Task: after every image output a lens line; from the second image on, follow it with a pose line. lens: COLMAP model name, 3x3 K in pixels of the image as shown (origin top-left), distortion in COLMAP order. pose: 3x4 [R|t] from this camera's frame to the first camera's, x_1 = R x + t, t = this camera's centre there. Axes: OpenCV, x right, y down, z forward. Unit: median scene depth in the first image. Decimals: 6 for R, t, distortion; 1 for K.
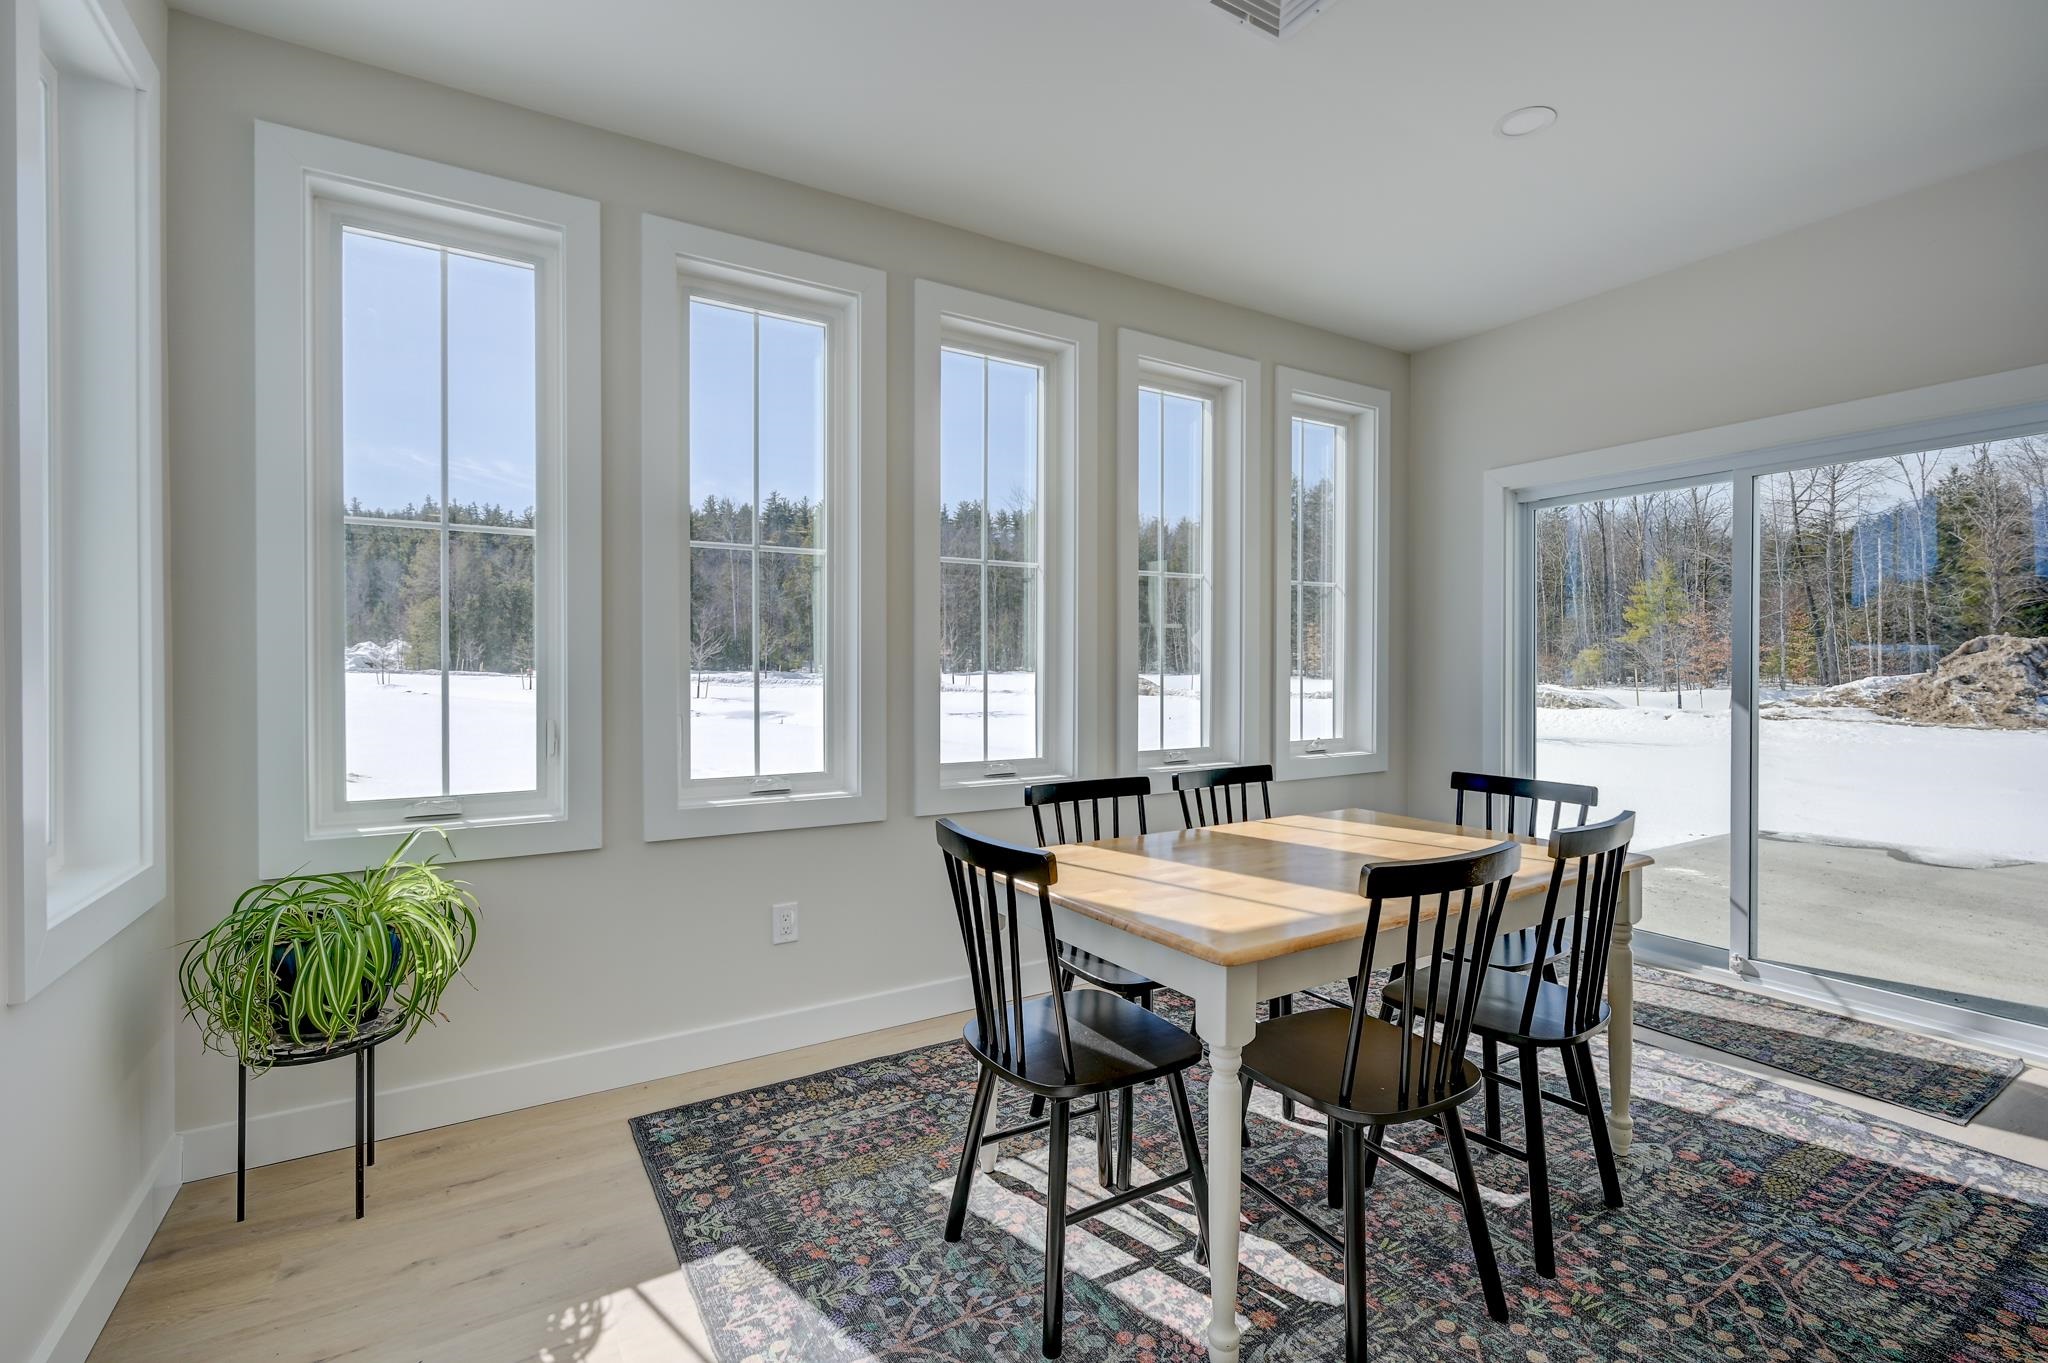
lens RADIAL K [[920.7, 0, 1030.5], [0, 920.7, 675.4], [0, 0, 1]] dist [0.004000, -0.001404]
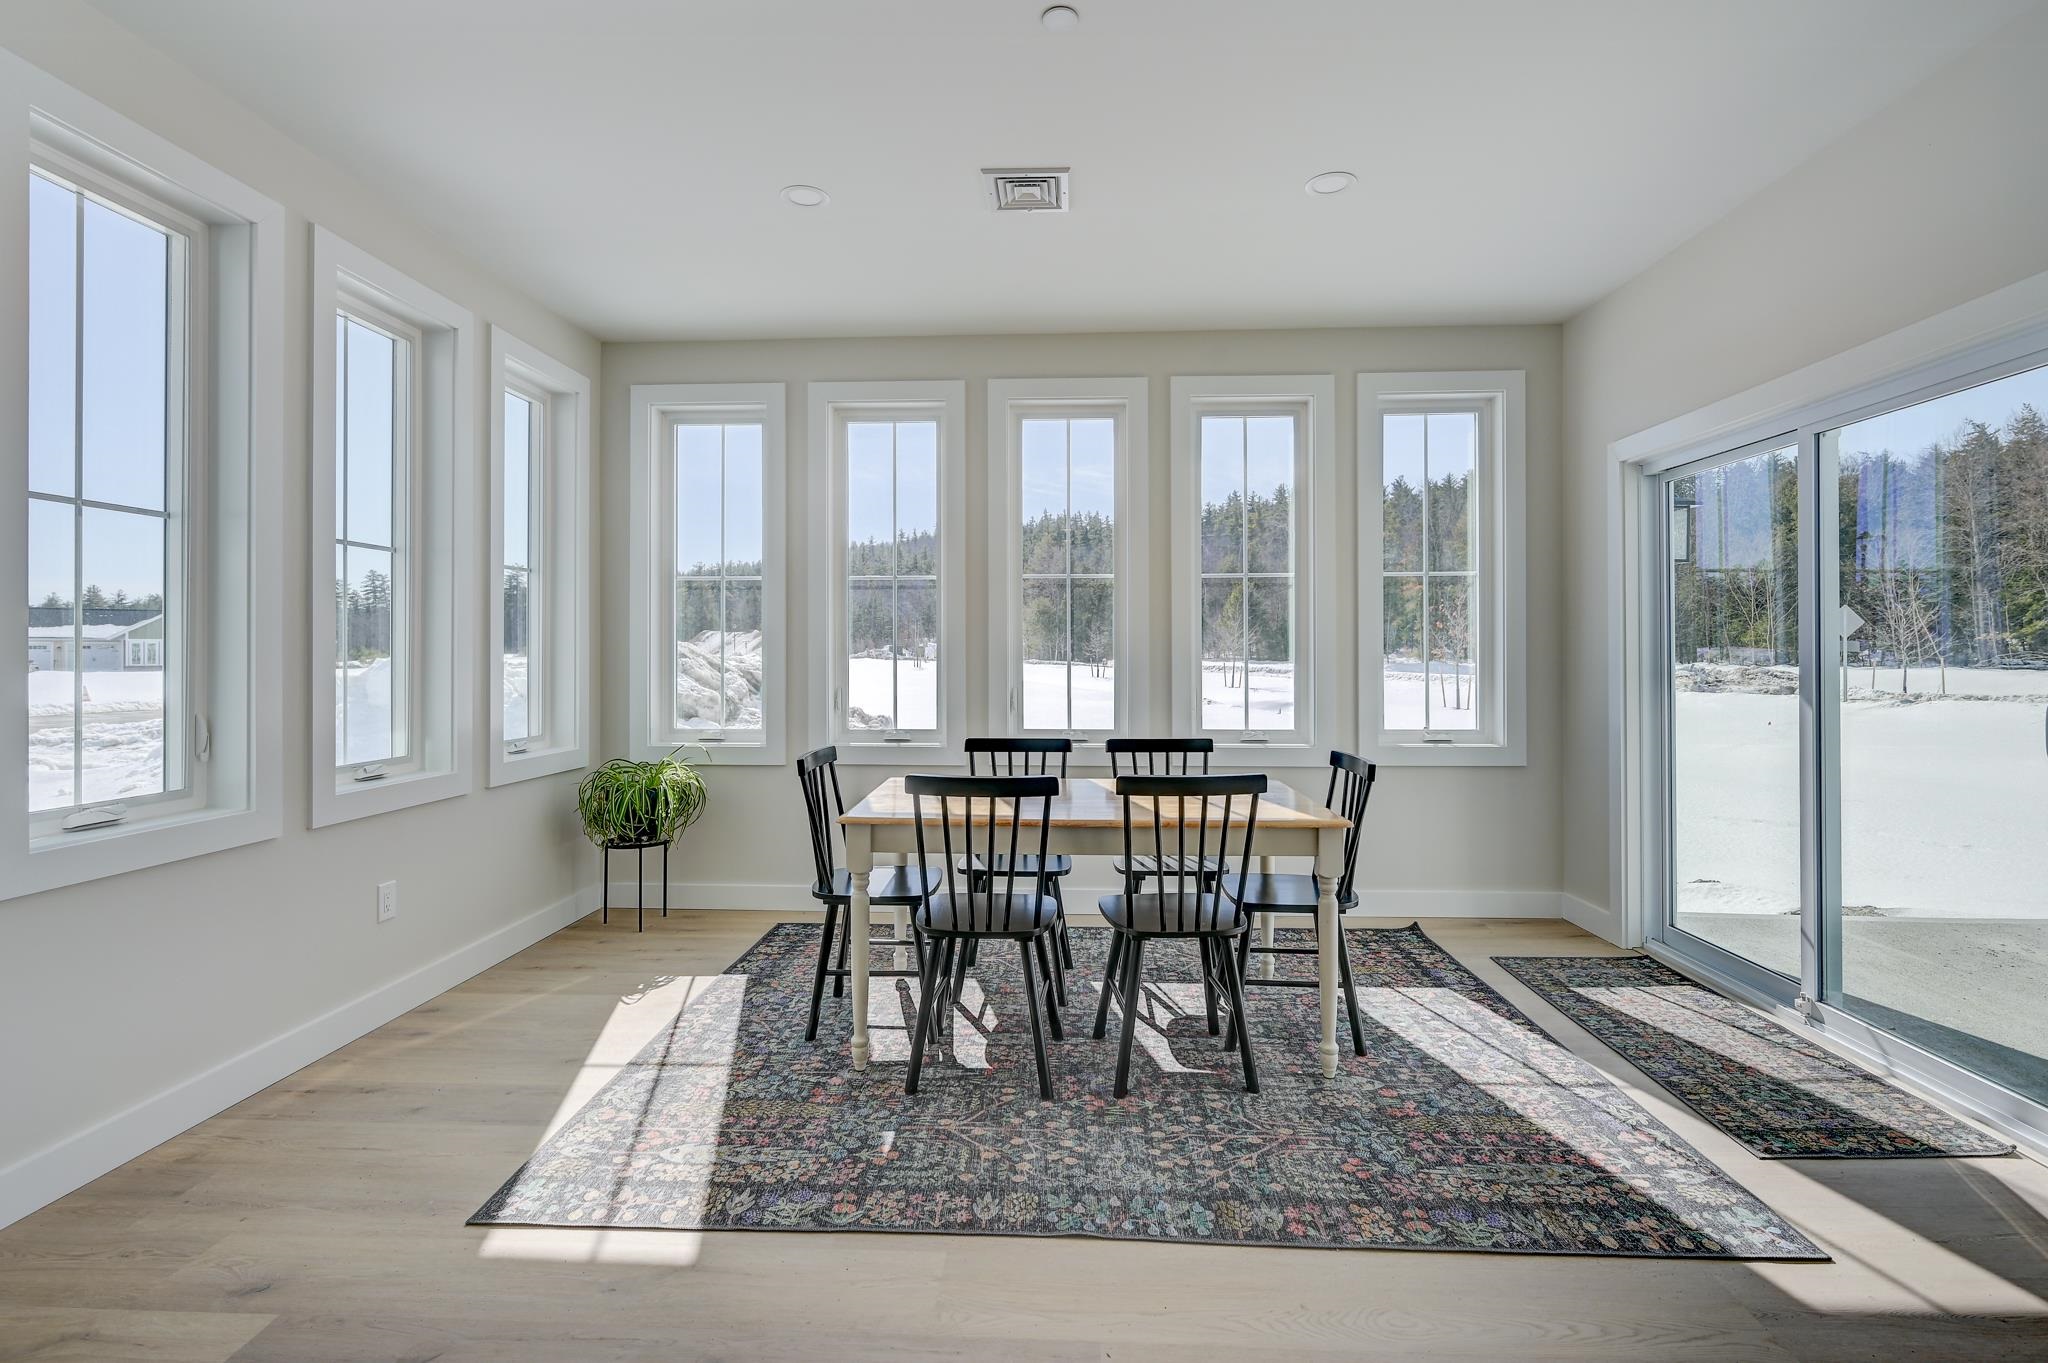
lens RADIAL K [[920.7, 0, 1005.4], [0, 920.7, 671.6], [0, 0, 1]] dist [0.004000, -0.001404]
pose [[0.829746, 0.011353, -0.558026, 0.741711], [-0.007694, 0.999931, 0.008904, -0.001196], [0.558088, -0.003095, 0.829776, -0.153246]]
